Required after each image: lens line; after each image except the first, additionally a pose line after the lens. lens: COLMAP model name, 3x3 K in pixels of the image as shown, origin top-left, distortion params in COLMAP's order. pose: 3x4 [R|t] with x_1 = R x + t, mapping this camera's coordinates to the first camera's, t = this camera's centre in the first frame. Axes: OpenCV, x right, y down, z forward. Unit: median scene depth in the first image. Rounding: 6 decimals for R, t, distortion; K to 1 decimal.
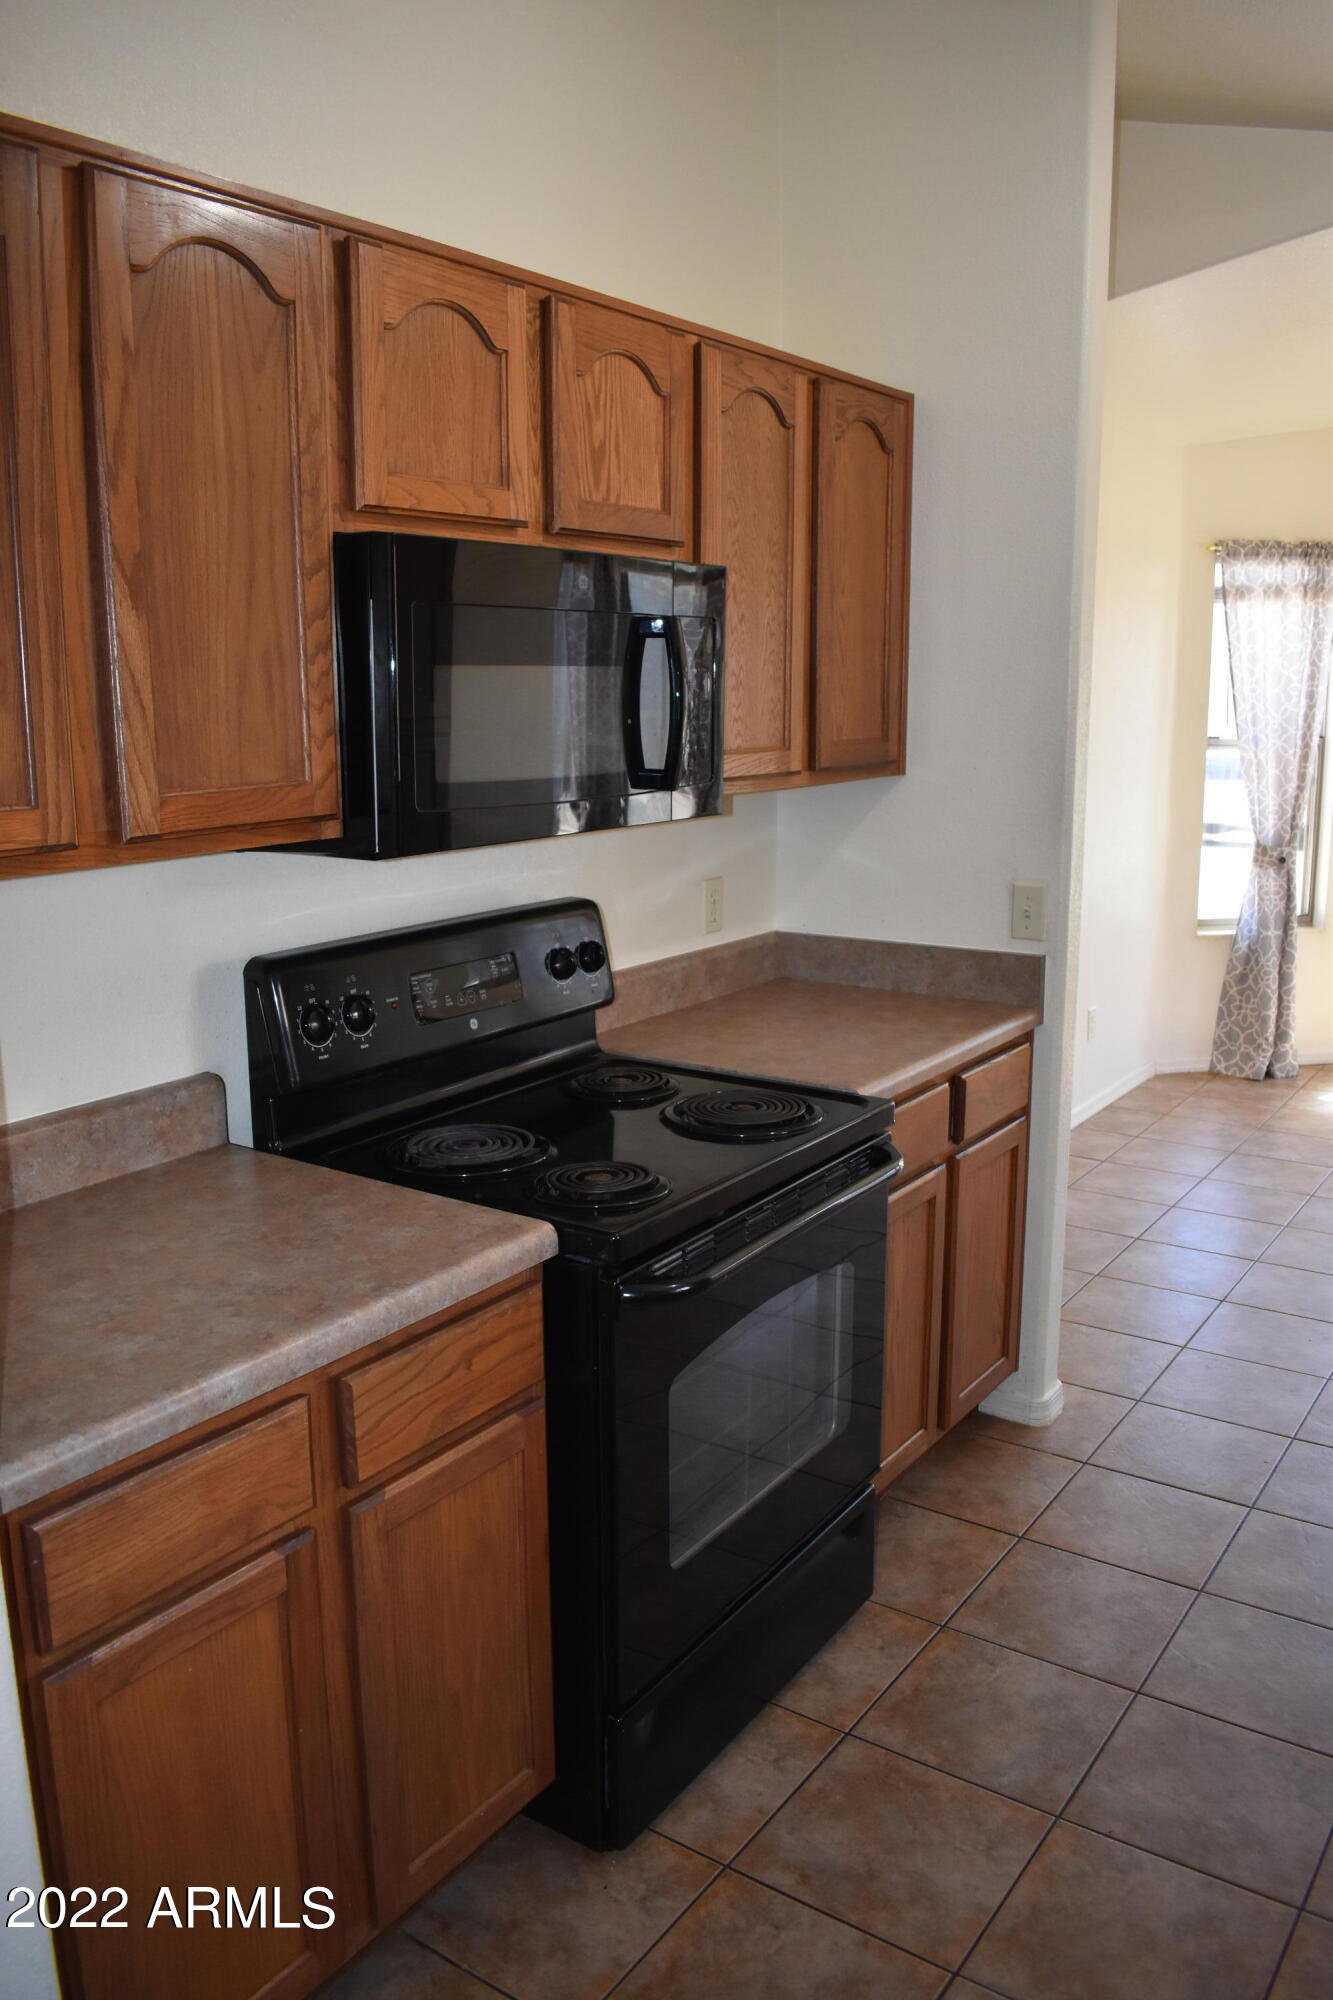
lens RADIAL K [[1563.9, 0, 671.5], [0, 1563.9, 1004.1], [0, 0, 1]] dist [-0.097401, 0.019992]
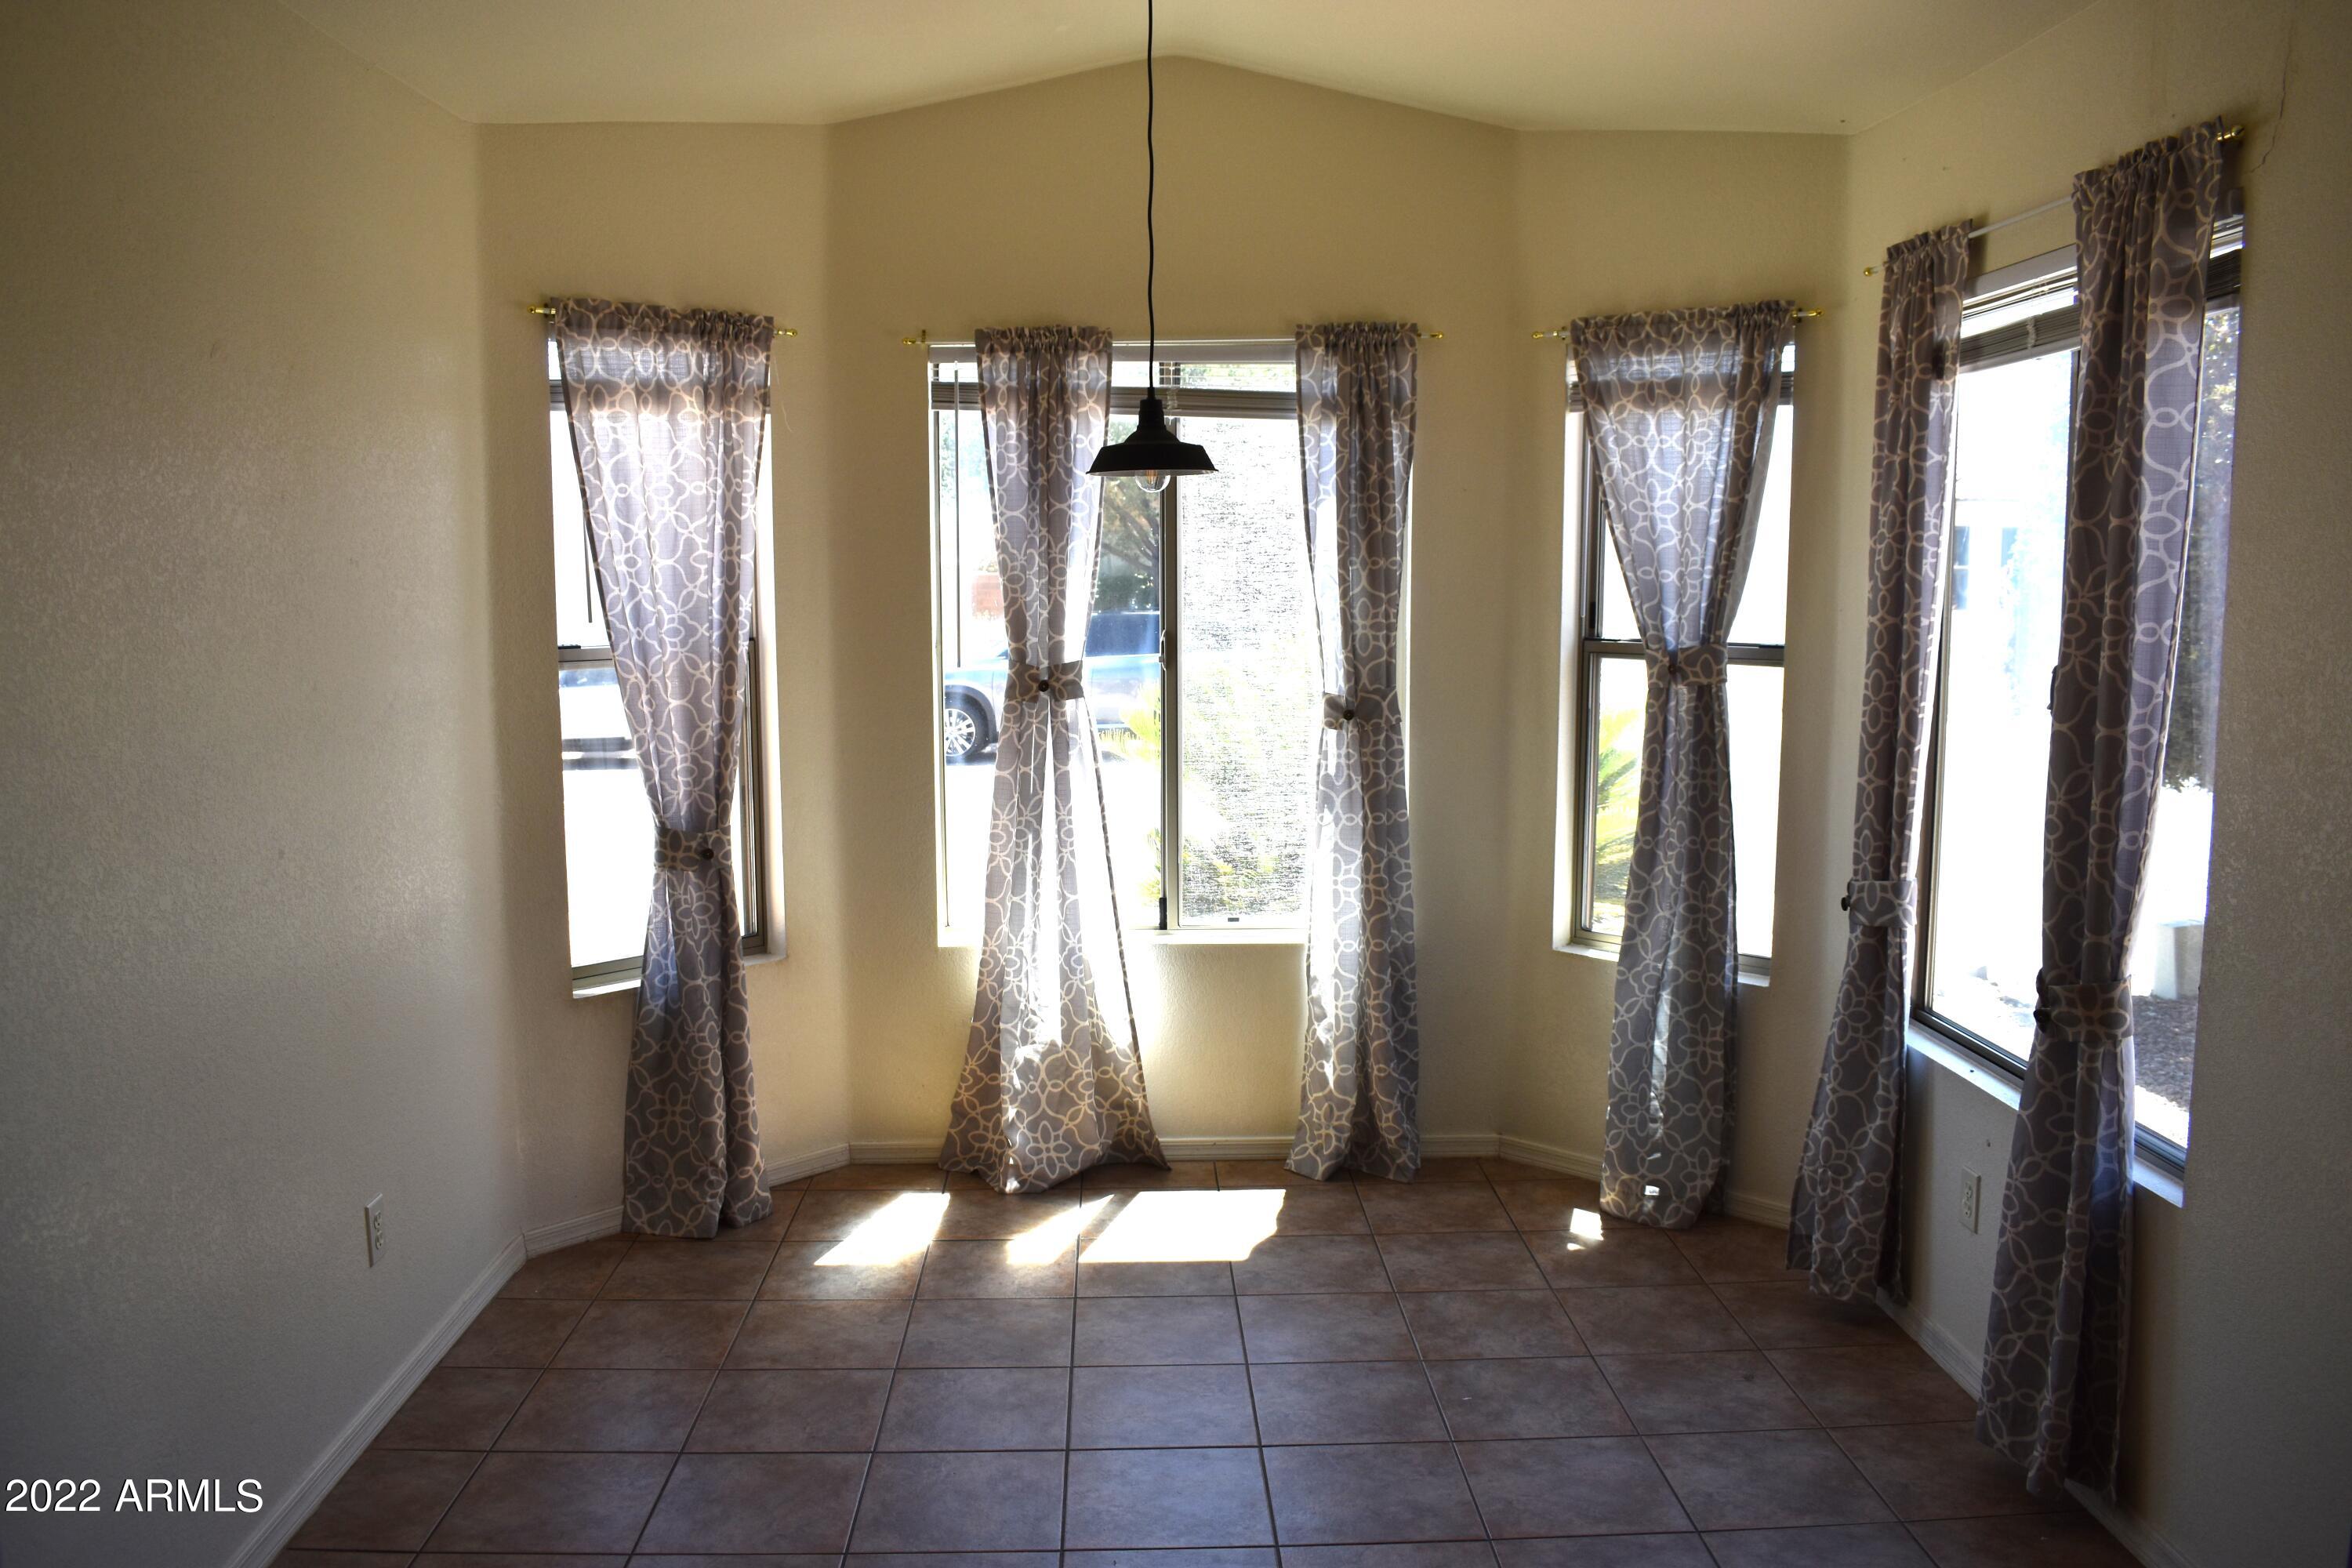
lens RADIAL K [[1839.2, 0, 1179.7], [0, 1839.2, 782.3], [0, 0, 1]] dist [-0.097401, 0.019992]
pose [[0.803645, -0.066595, 0.591372, 0.136126], [0.116886, 0.992026, -0.047129, -0.067236], [-0.583518, 0.106998, 0.805021, 0.343224]]
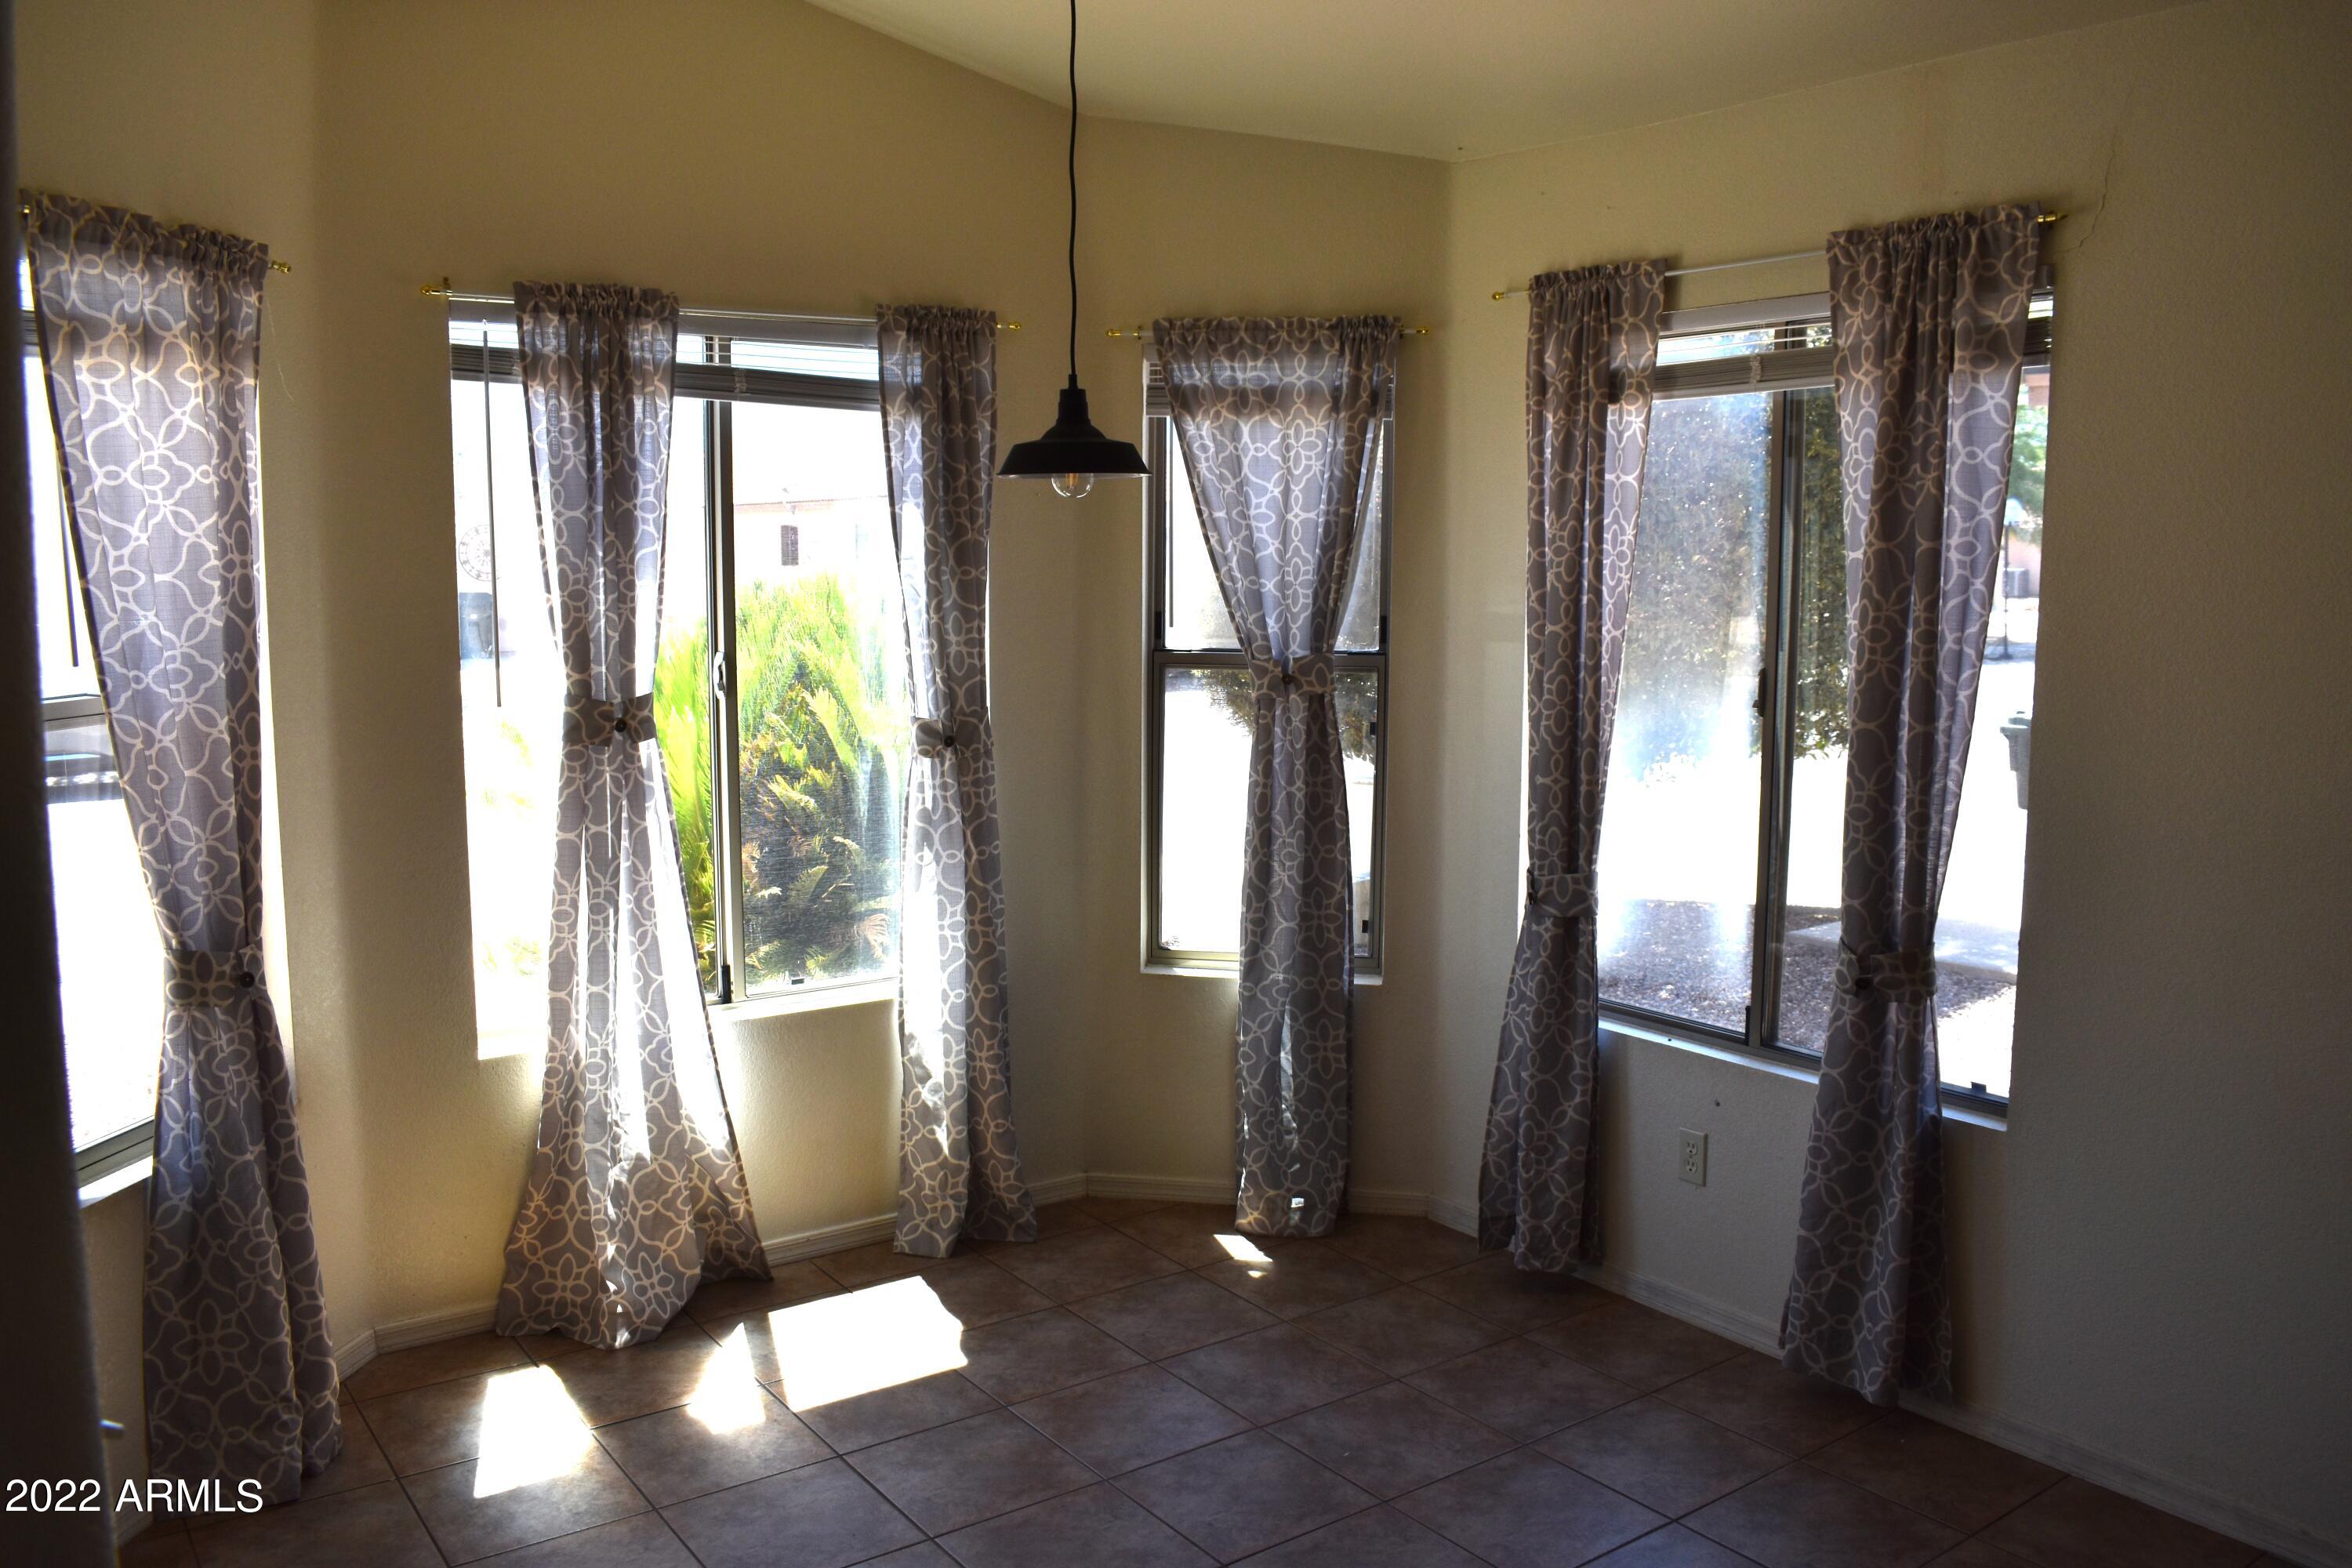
lens RADIAL K [[1839.2, 0, 1176.5], [0, 1839.2, 780.2], [0, 0, 1]] dist [-0.097401, 0.019992]
pose [[0.334415, -0.107352, 0.936292, 0.031360], [0.183952, 0.981817, 0.046870, -0.123076], [-0.924299, 0.156558, 0.348082, 0.588984]]
